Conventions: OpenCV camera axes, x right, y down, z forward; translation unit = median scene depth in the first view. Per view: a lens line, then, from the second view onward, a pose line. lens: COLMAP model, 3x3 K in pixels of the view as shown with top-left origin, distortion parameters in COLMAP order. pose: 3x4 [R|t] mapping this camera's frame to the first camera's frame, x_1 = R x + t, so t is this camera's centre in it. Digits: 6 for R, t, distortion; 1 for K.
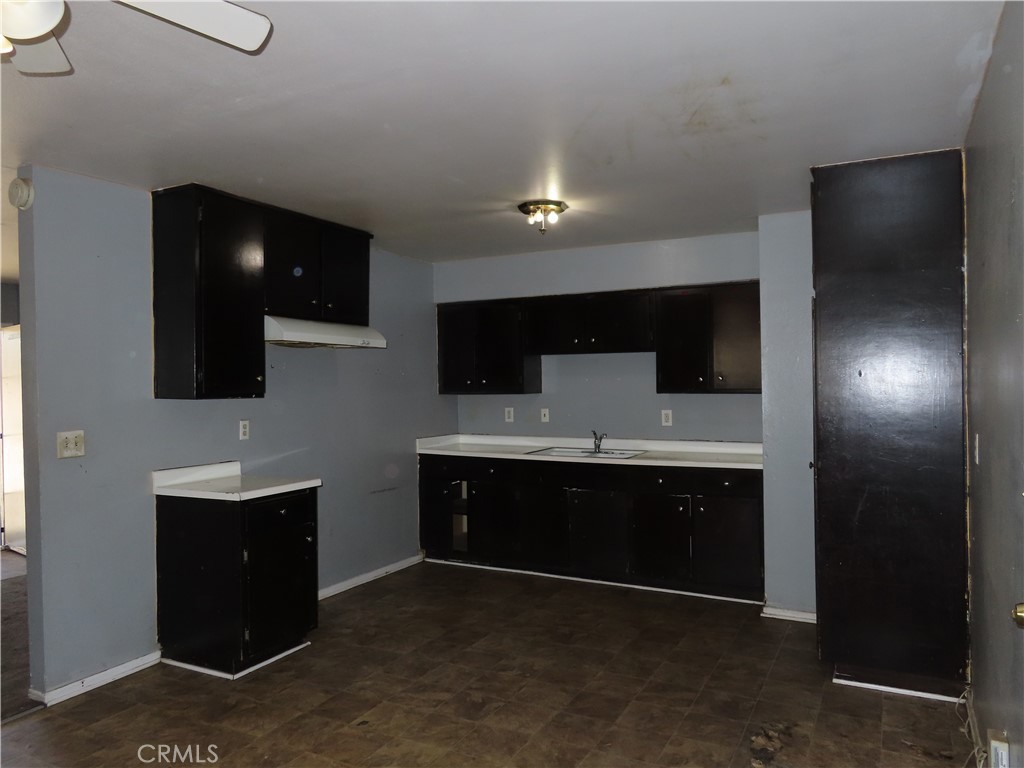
lens RADIAL K [[736.6, 0, 516.0], [0, 736.6, 381.7], [0, 0, 1]] dist [-0.011689, 0.000745]
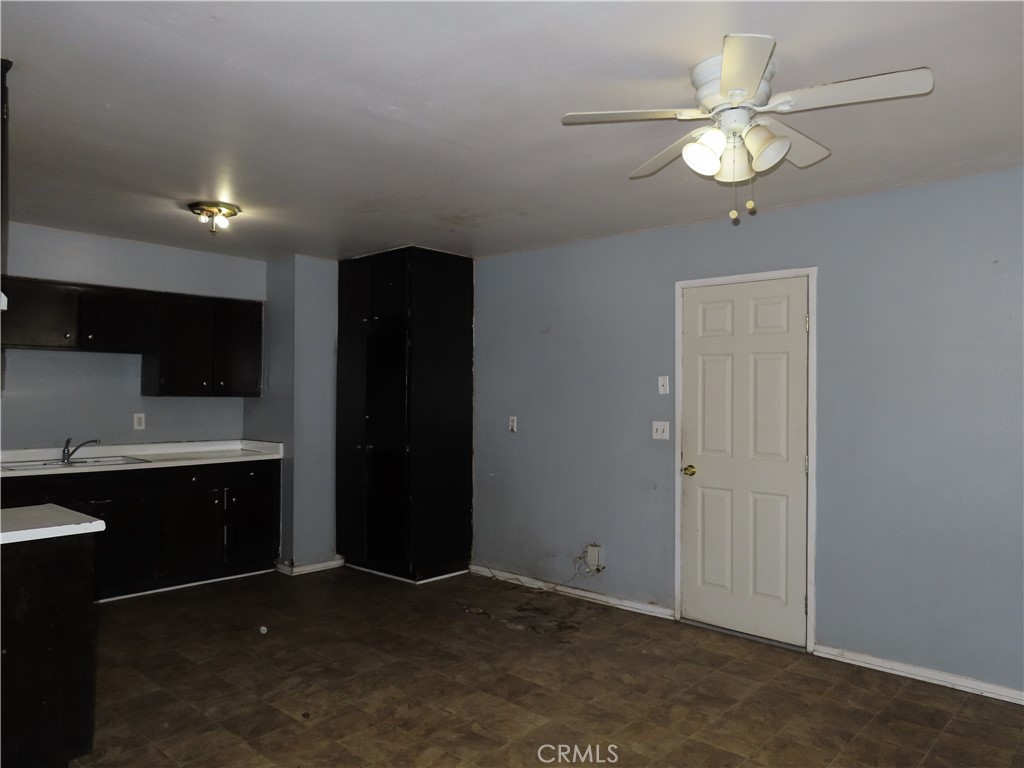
lens RADIAL K [[736.6, 0, 516.0], [0, 736.6, 381.7], [0, 0, 1]] dist [-0.011689, 0.000745]
pose [[0.253642, 0.025482, 0.966962, -0.875350], [-0.009423, 0.999671, -0.023873, 0.020239], [-0.967252, -0.003056, 0.253799, 0.360863]]
